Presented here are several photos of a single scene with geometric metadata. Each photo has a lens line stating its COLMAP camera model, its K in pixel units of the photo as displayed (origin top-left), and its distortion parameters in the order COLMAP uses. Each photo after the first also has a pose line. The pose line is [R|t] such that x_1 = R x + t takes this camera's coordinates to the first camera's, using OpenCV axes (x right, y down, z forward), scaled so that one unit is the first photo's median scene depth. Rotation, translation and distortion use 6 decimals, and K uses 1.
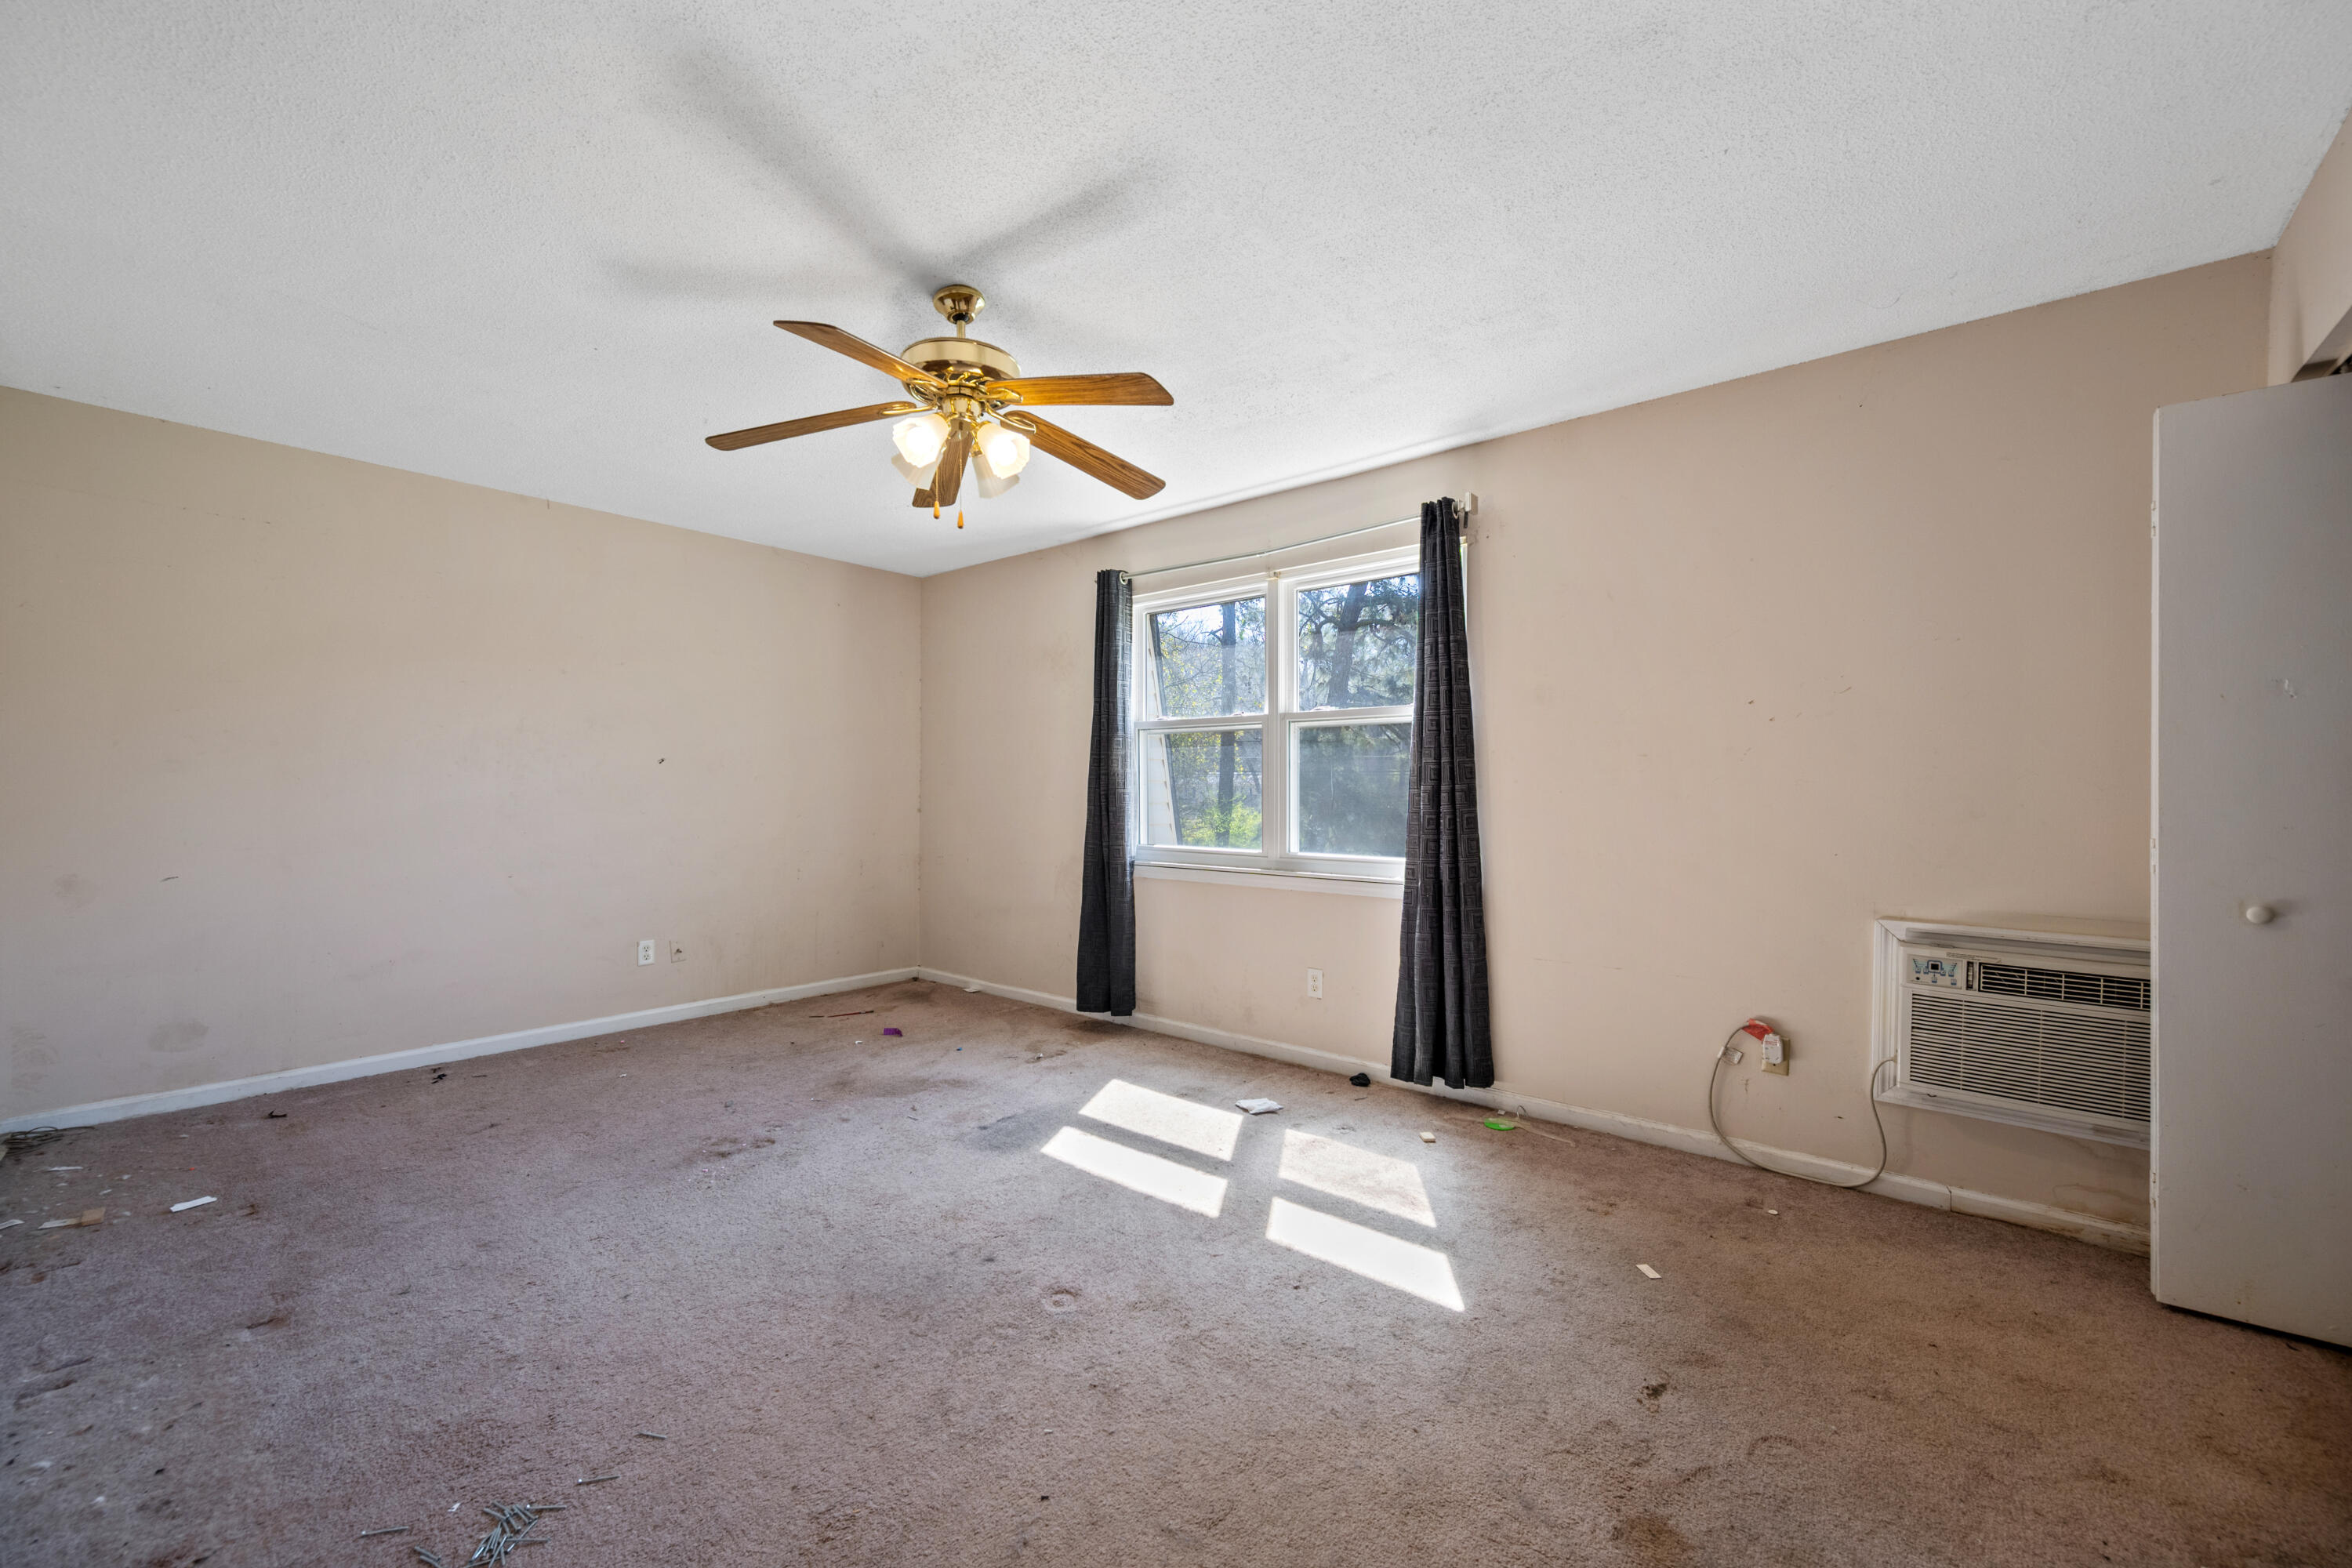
lens RADIAL K [[925.5, 0, 1190.7], [0, 925.5, 791.6], [0, 0, 1]] dist [0.001004, -0.000262]
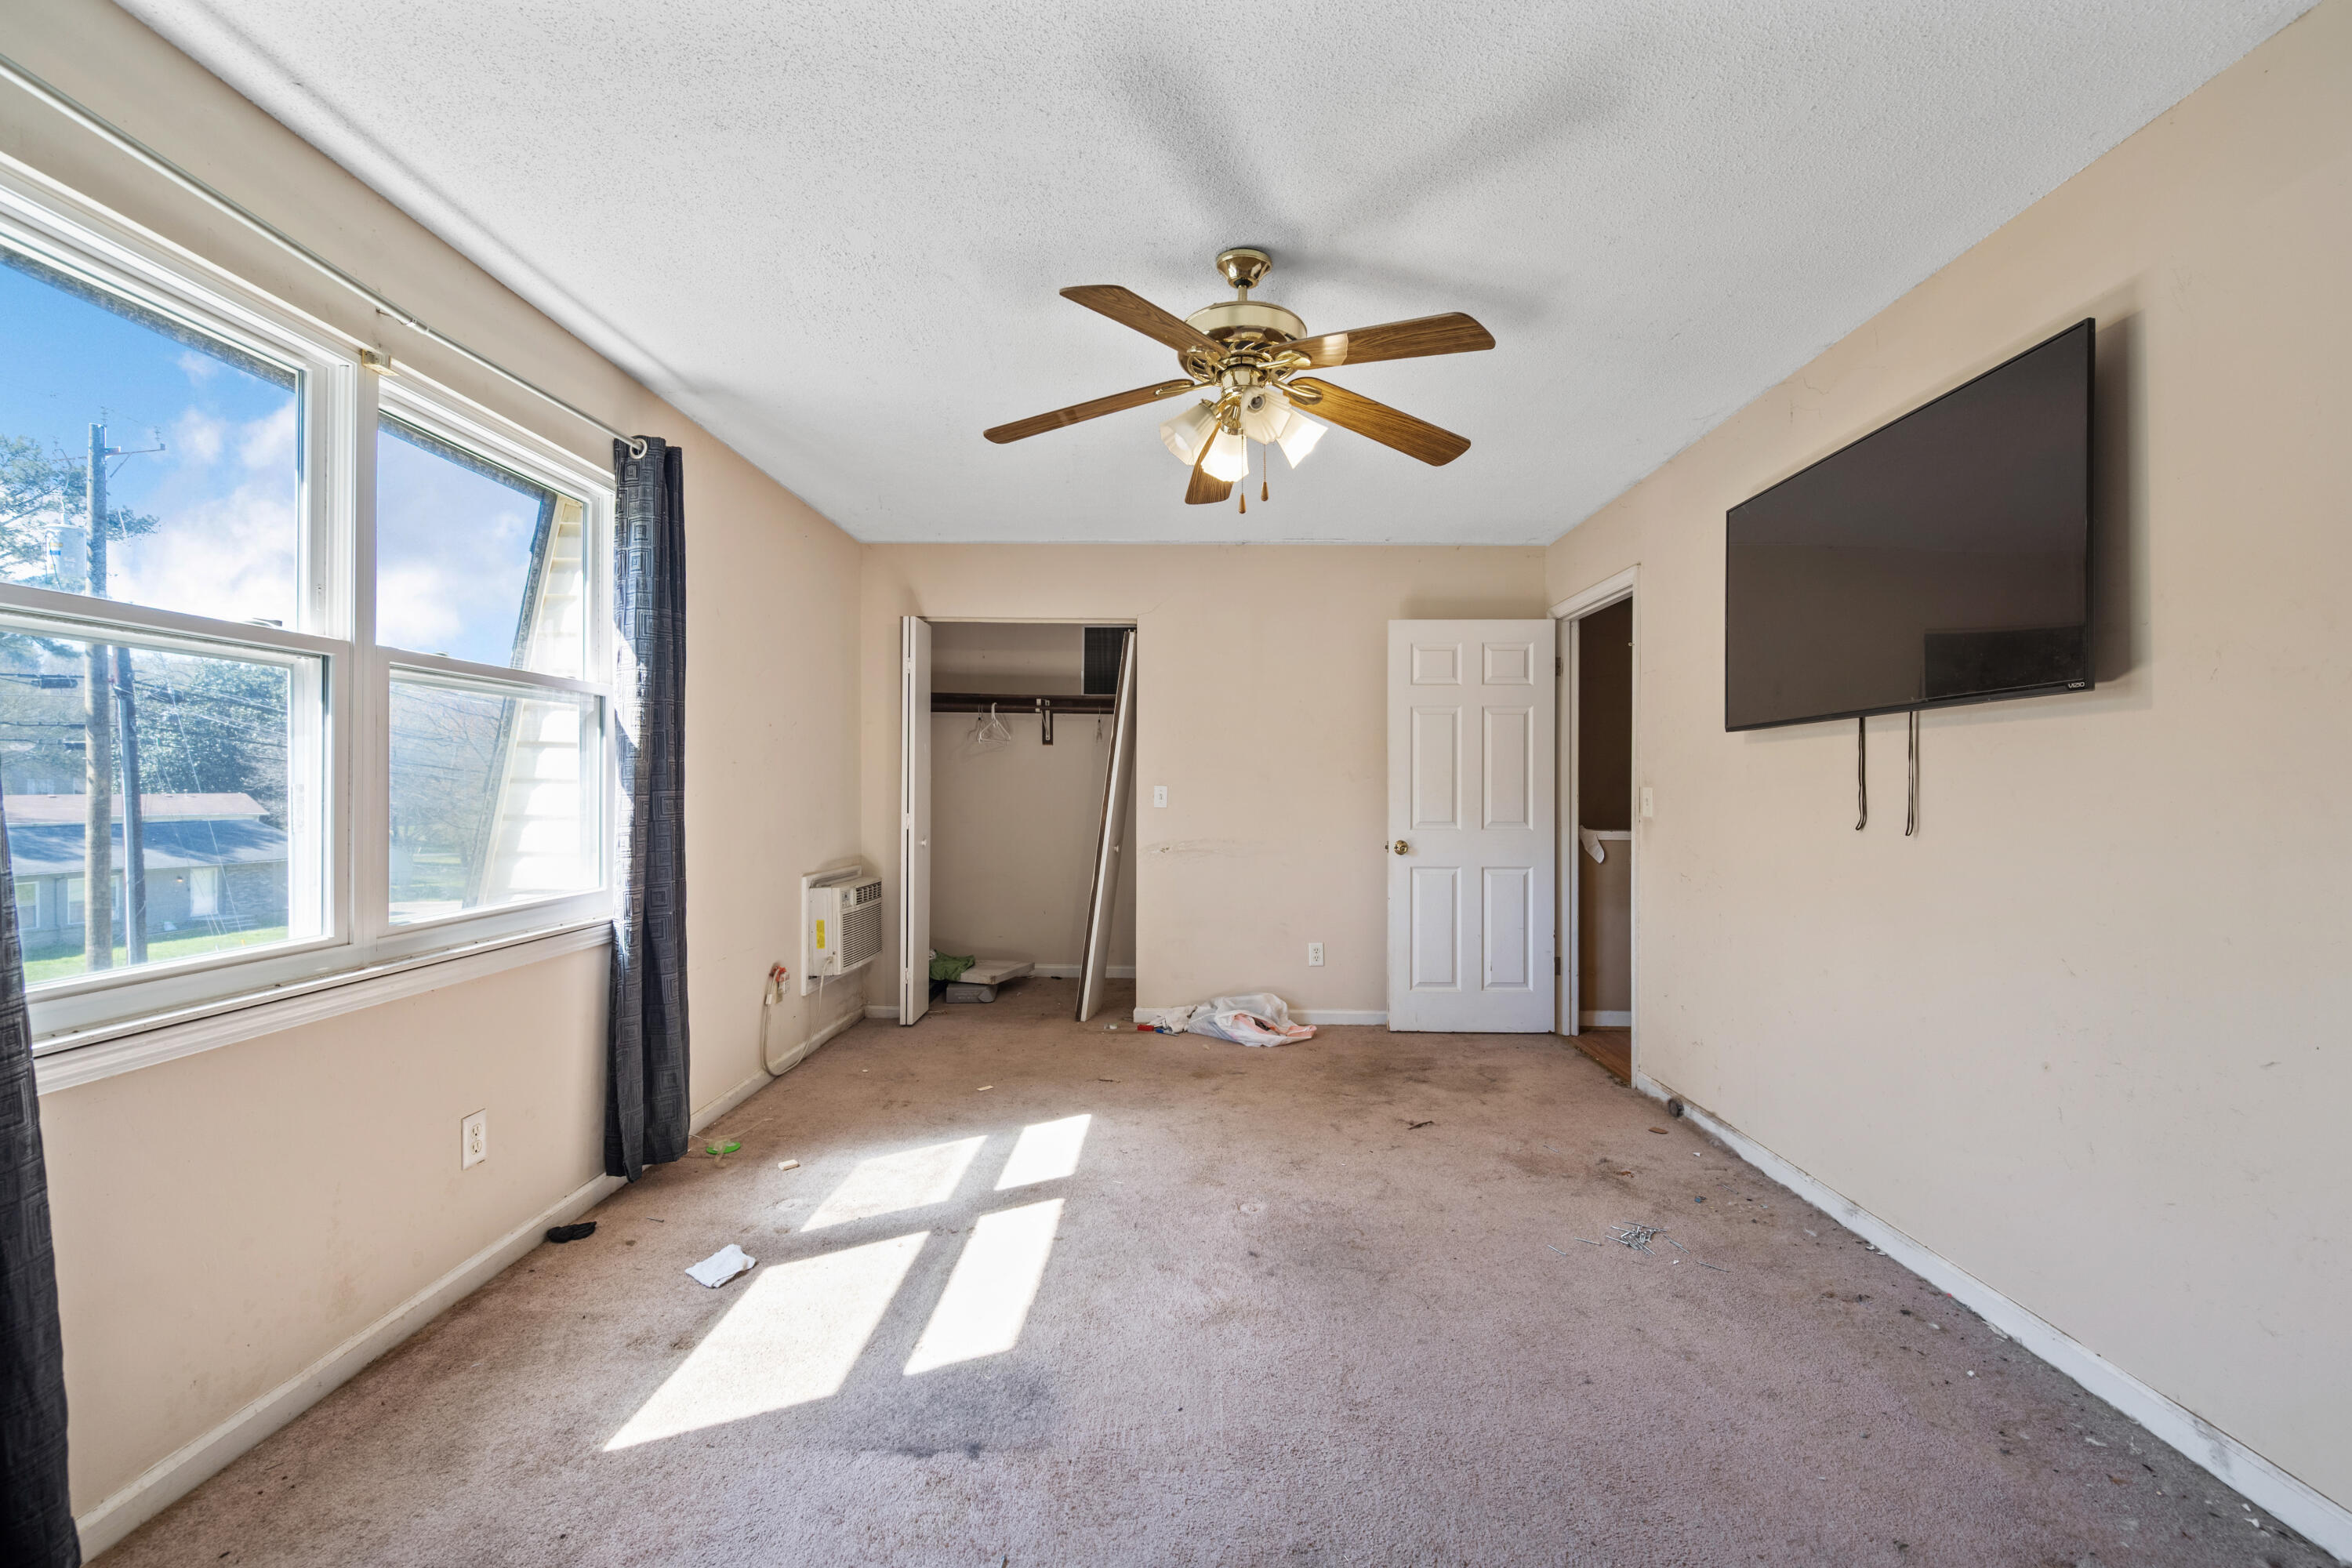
lens RADIAL K [[925.5, 0, 1180.2], [0, 925.5, 781.3], [0, 0, 1]] dist [0.001004, -0.000262]
pose [[-0.616233, -0.003436, 0.787557, -0.714934], [-0.001985, 0.999994, 0.002810, -0.020122], [-0.787562, 0.000169, -0.616236, 1.239609]]
